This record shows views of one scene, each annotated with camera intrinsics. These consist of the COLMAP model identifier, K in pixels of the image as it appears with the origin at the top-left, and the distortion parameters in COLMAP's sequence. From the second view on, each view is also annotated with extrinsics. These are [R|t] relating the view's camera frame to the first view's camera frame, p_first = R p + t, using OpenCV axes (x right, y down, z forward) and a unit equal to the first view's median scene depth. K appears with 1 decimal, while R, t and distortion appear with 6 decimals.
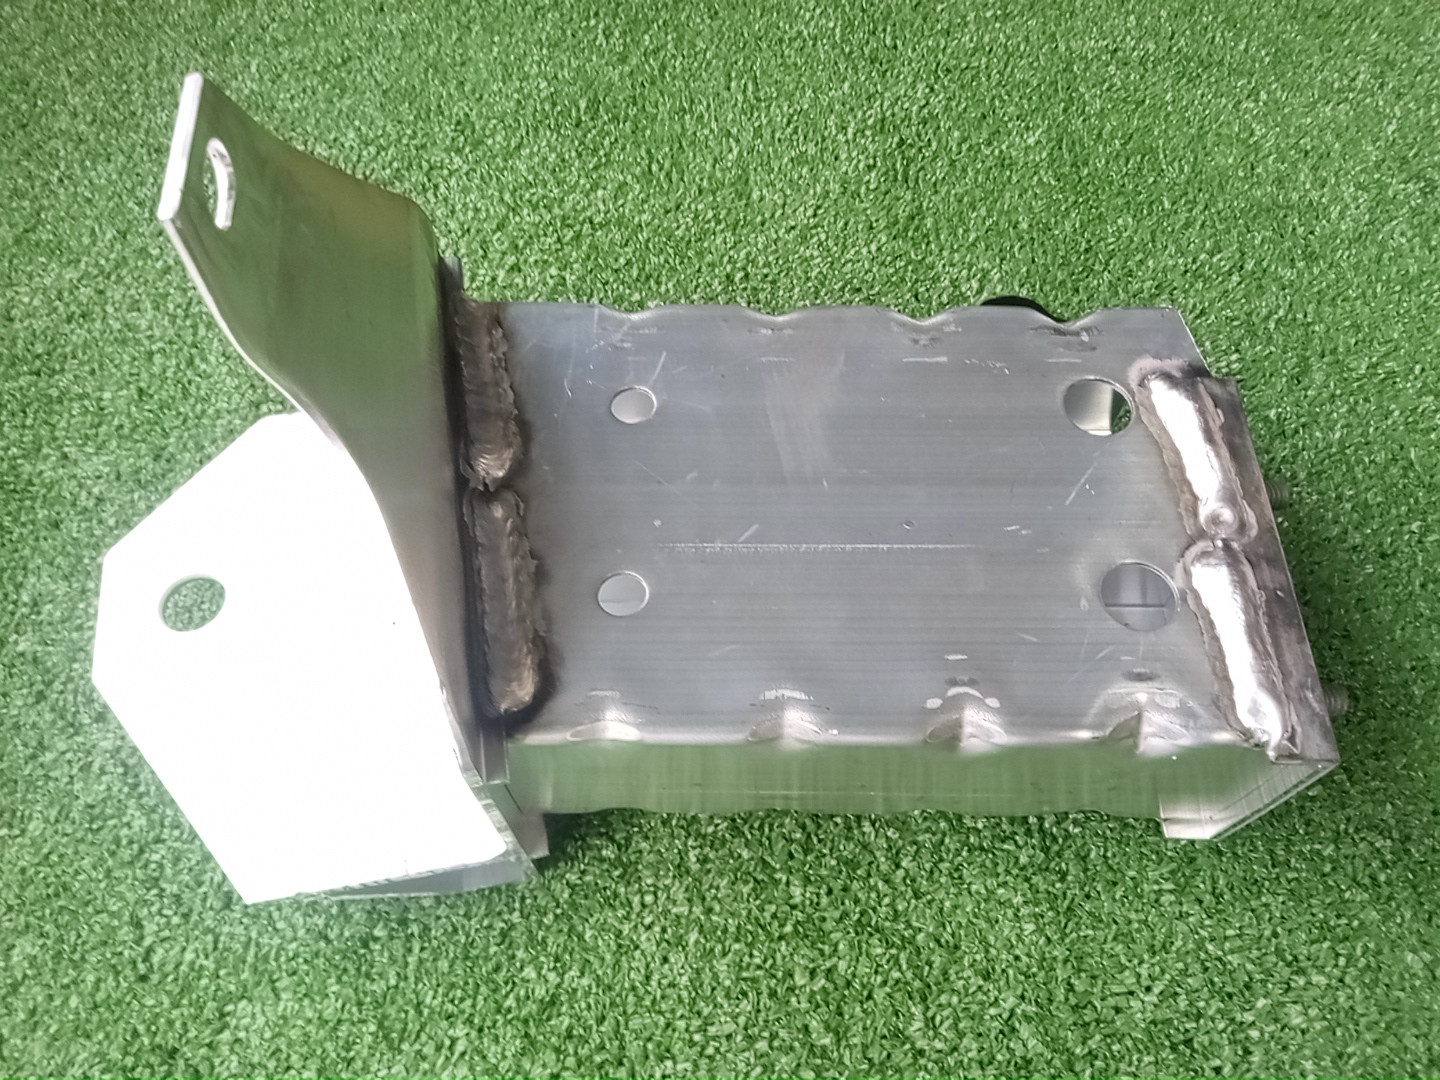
lens RADIAL K [[1111.8, 0, 727.6], [0, 1111.8, 527.5], [0, 0, 1]] dist [0.038293, -0.106344]
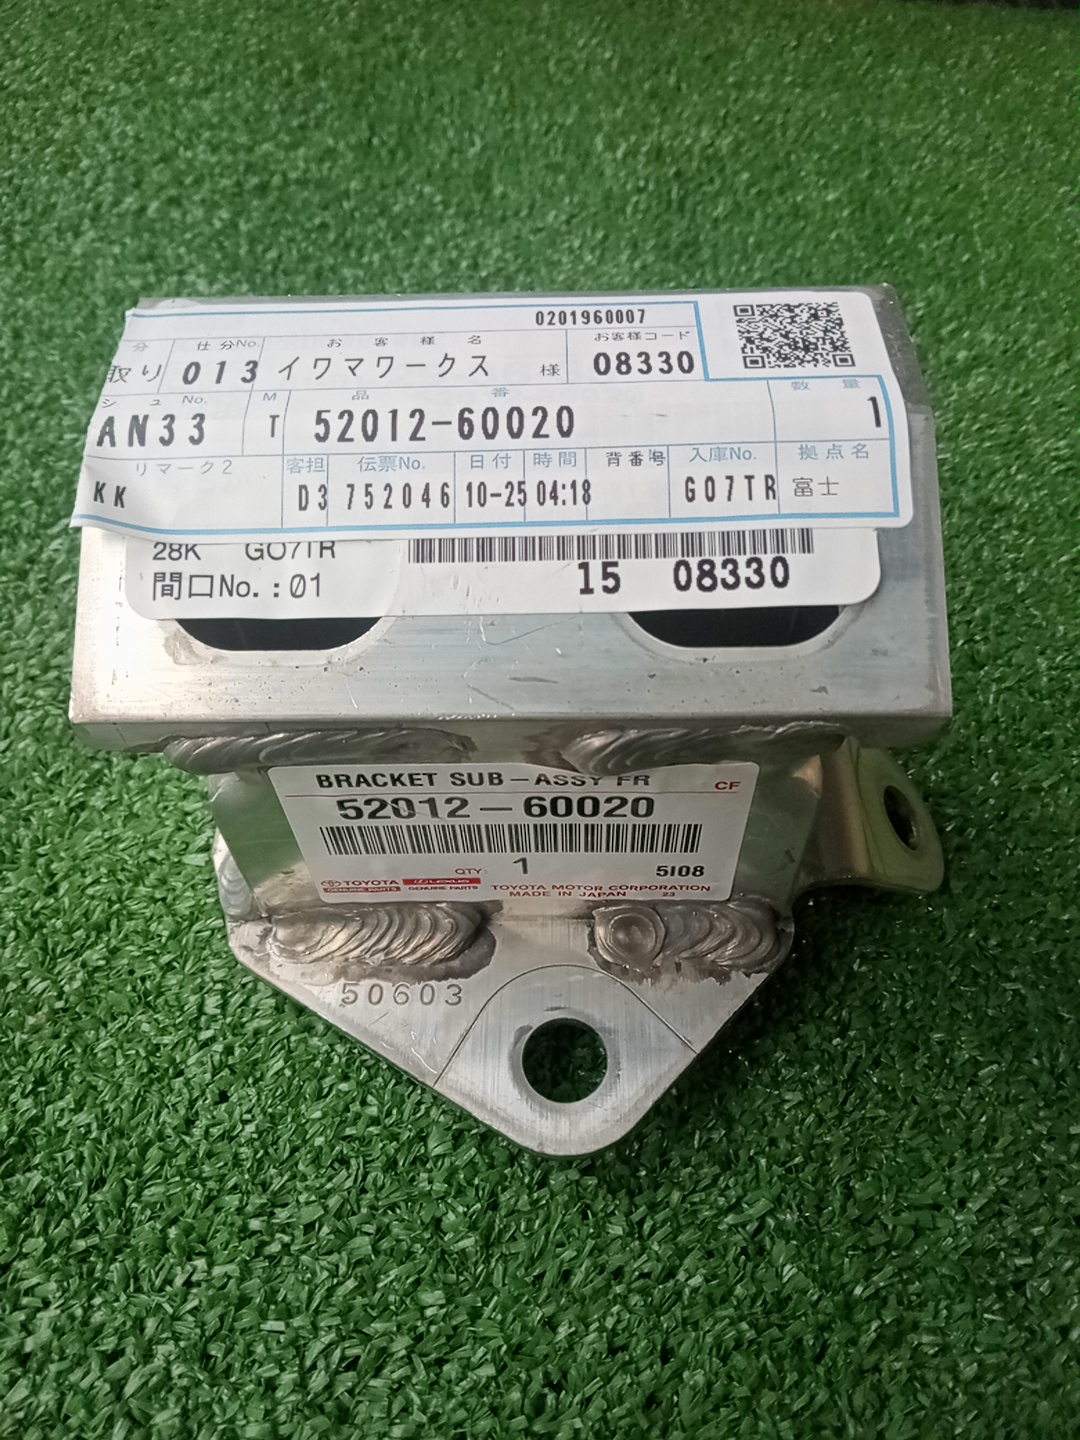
lens RADIAL K [[1093.2, 0, 541.8], [0, 1093.2, 731.7], [0, 0, 1]] dist [0.034476, -0.103604]
pose [[0.984448, 0.129290, 0.118937, 0.019213], [-0.121480, 0.990069, -0.070754, 0.204063], [-0.126904, 0.055205, 0.990378, 0.357681]]
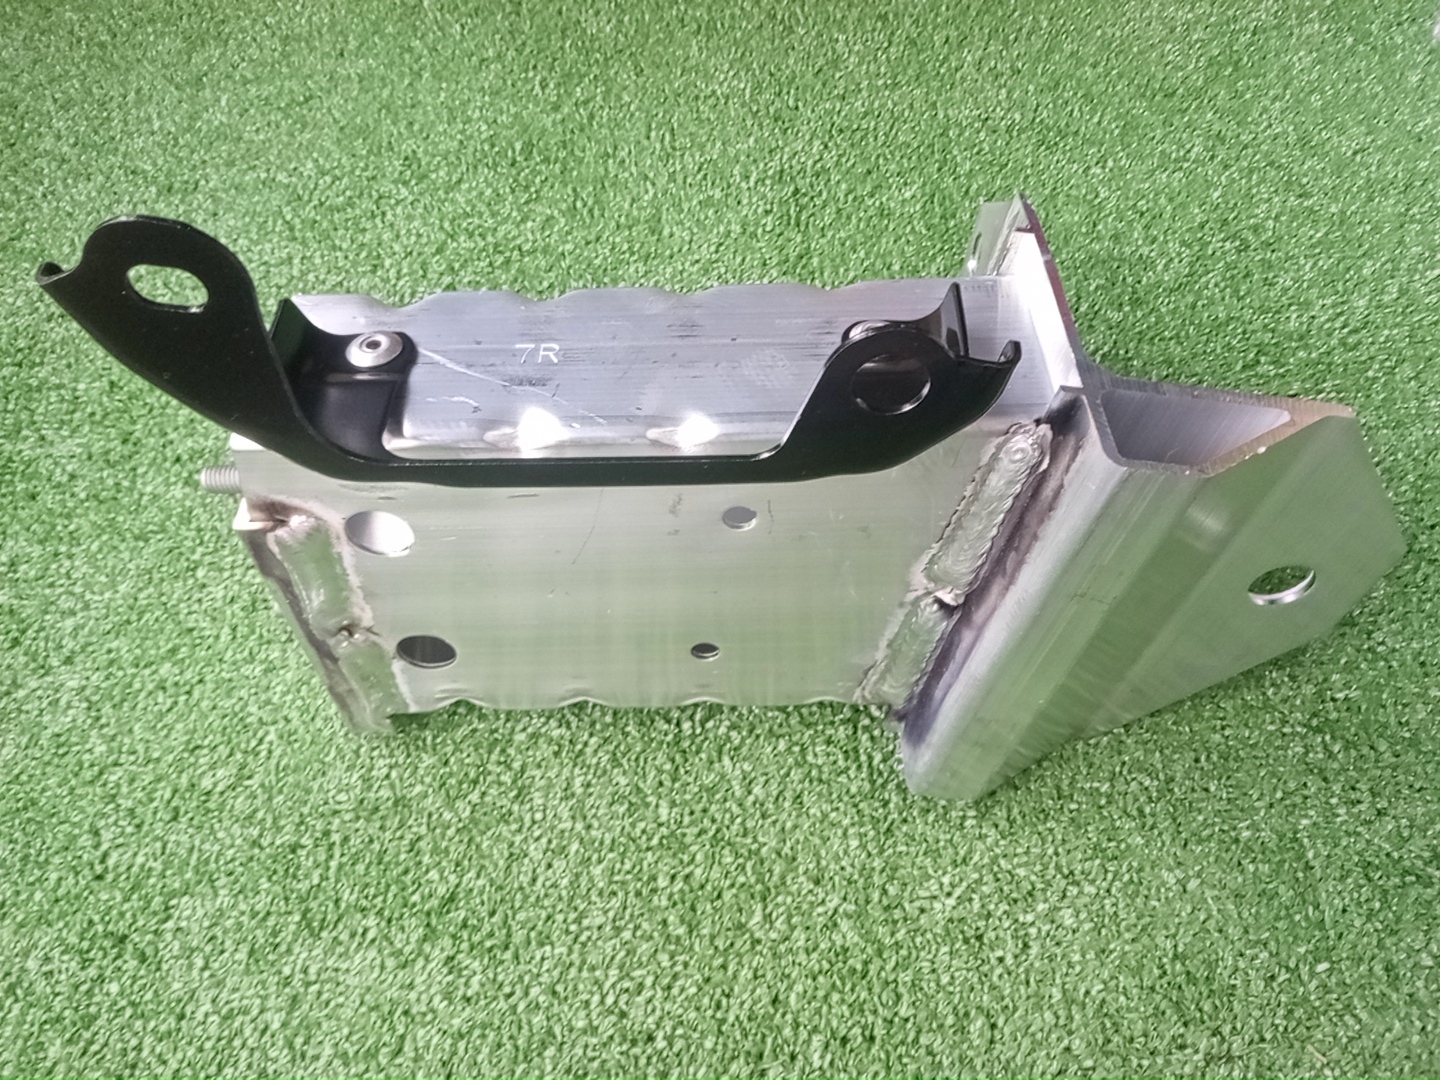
lens RADIAL K [[1093.2, 0, 728.5], [0, 1093.2, 542.2], [0, 0, 1]] dist [0.034476, -0.103604]
pose [[0.998709, 0.027404, 0.042769, 0.073448], [-0.026607, 0.999464, -0.019086, 0.058444], [-0.043269, 0.017924, 0.998903, -0.176799]]
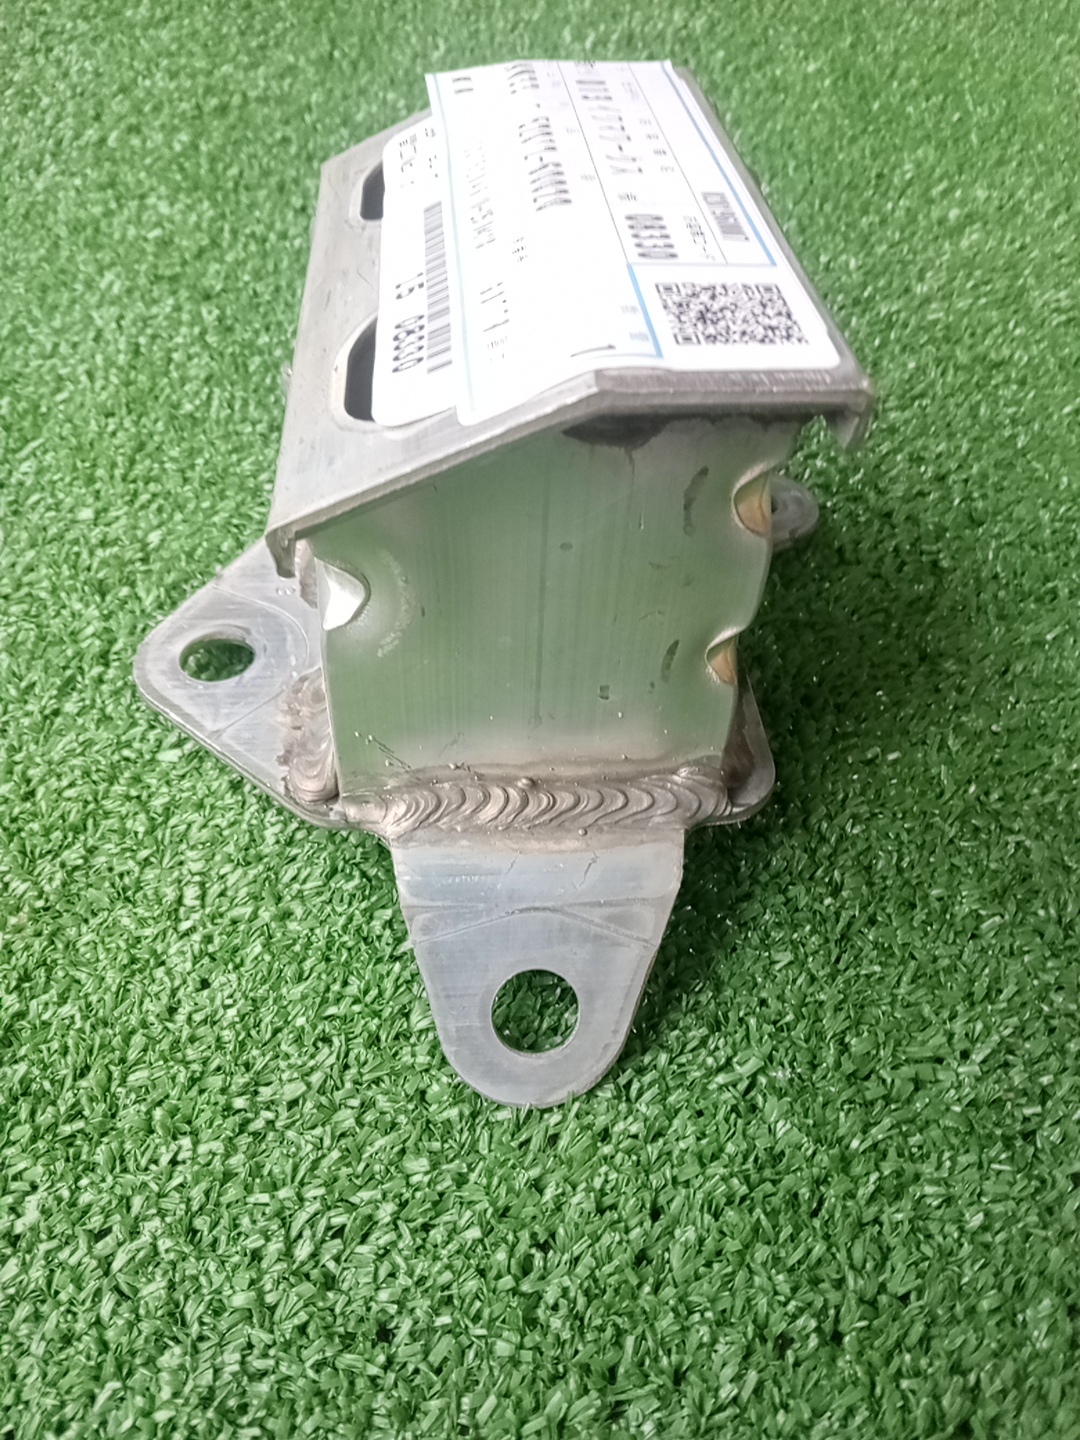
lens RADIAL K [[1093.2, 0, 541.8], [0, 1093.2, 731.7], [0, 0, 1]] dist [0.034476, -0.103604]
pose [[0.995920, 0.057976, 0.069148, 0.078554], [-0.056088, 0.998007, -0.028934, 0.248847], [-0.070687, 0.024937, 0.997187, 0.368152]]
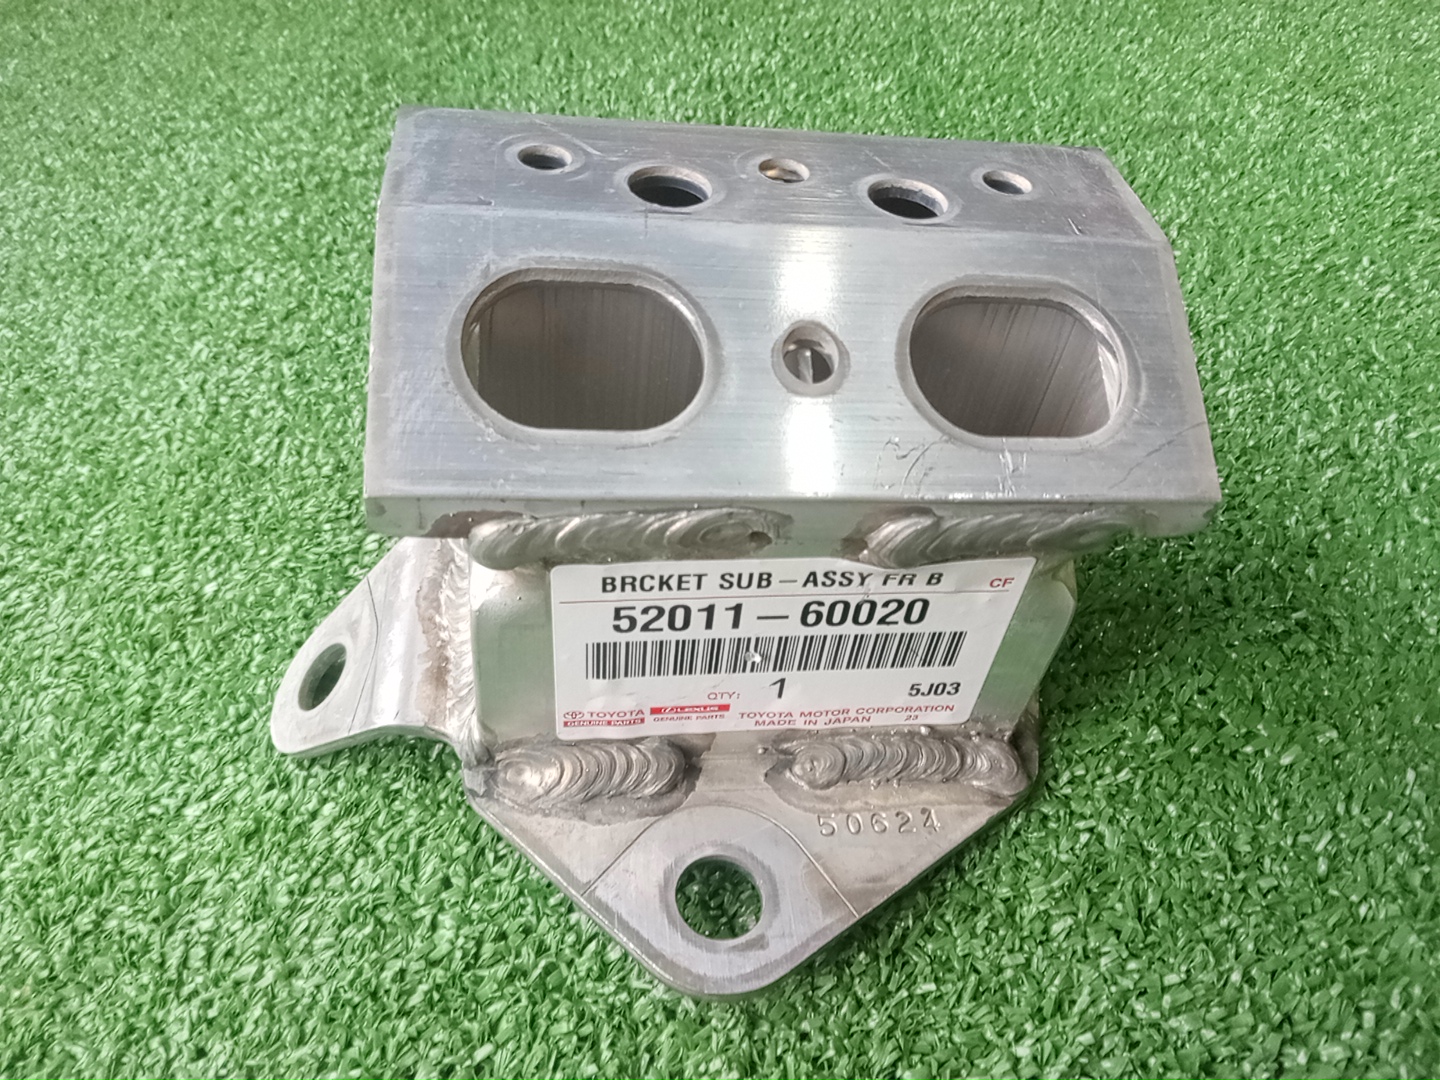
lens RADIAL K [[1093.2, 0, 728.5], [0, 1093.2, 542.2], [0, 0, 1]] dist [0.034476, -0.103604]
pose [[0.999663, -0.024862, 0.007481, 0.215346], [0.025868, 0.978354, -0.205316, 0.244326], [-0.002215, 0.205440, 0.978667, 0.382920]]
